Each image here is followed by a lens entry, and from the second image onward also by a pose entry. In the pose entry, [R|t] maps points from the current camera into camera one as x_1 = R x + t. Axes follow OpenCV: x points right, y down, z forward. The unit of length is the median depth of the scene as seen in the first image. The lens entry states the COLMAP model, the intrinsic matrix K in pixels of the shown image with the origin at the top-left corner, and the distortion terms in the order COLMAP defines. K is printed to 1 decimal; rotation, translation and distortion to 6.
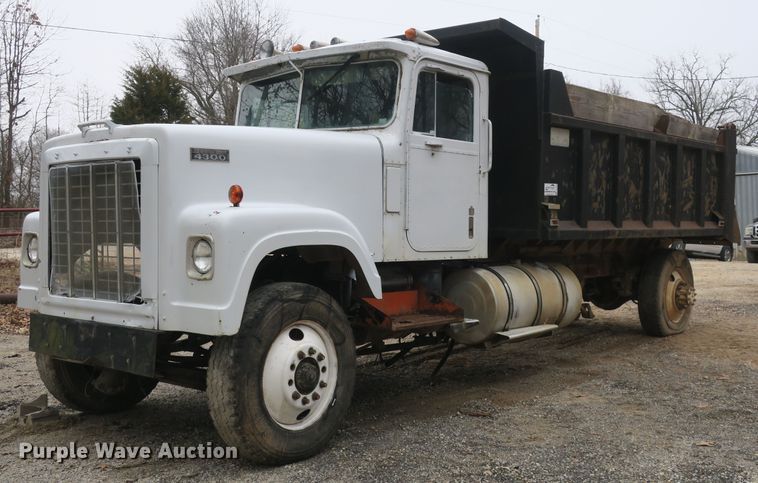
lens RADIAL K [[825.8, 0, 411.3], [0, 825.8, 237.2], [0, 0, 1]] dist [-0.007571, 0.000797]
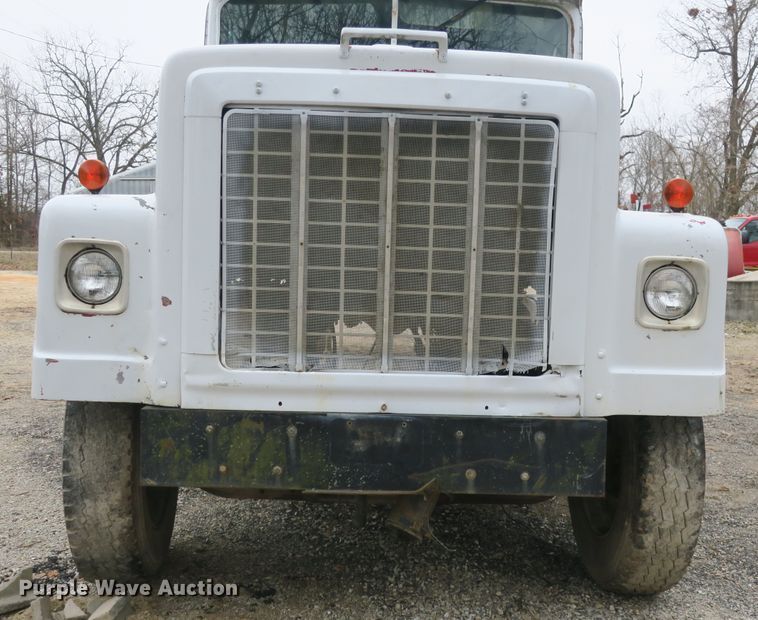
lens RADIAL K [[901.3, 0, 404.0], [0, 901.3, 339.8], [0, 0, 1]] dist [0.005659, 0.001886]
pose [[0.753613, -0.051192, 0.655322, -0.737672], [-0.018343, 0.994937, 0.098815, -0.003874], [-0.657063, -0.086489, 0.748858, 0.540657]]
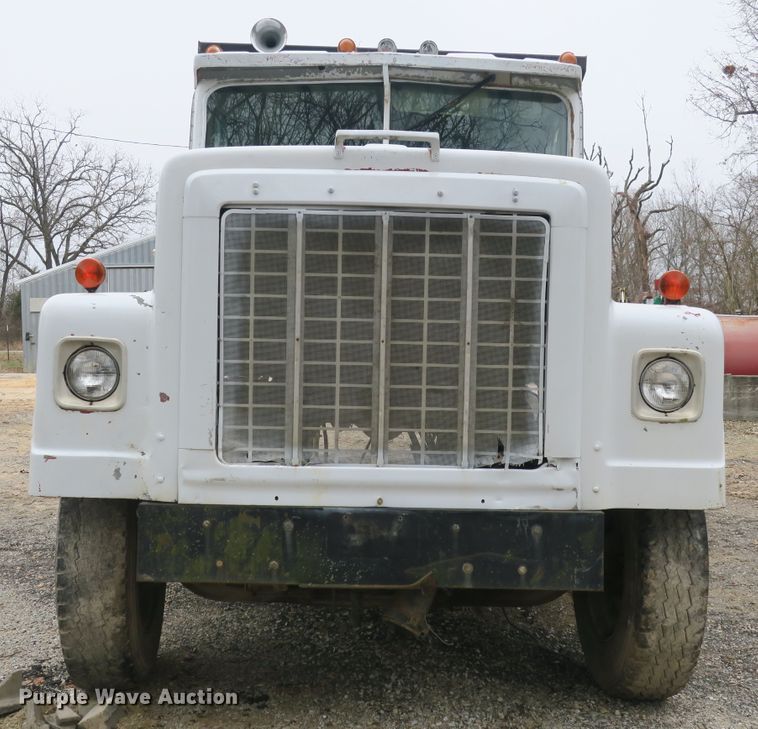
lens RADIAL K [[1062.9, 0, 378.0], [0, 1062.9, 386.2], [0, 0, 1]] dist [-0.002621, 0.006244]
pose [[0.766041, -0.017768, 0.642546, -0.807288], [-0.009111, 0.999217, 0.038494, -0.003443], [-0.642727, -0.035342, 0.765280, 0.461327]]
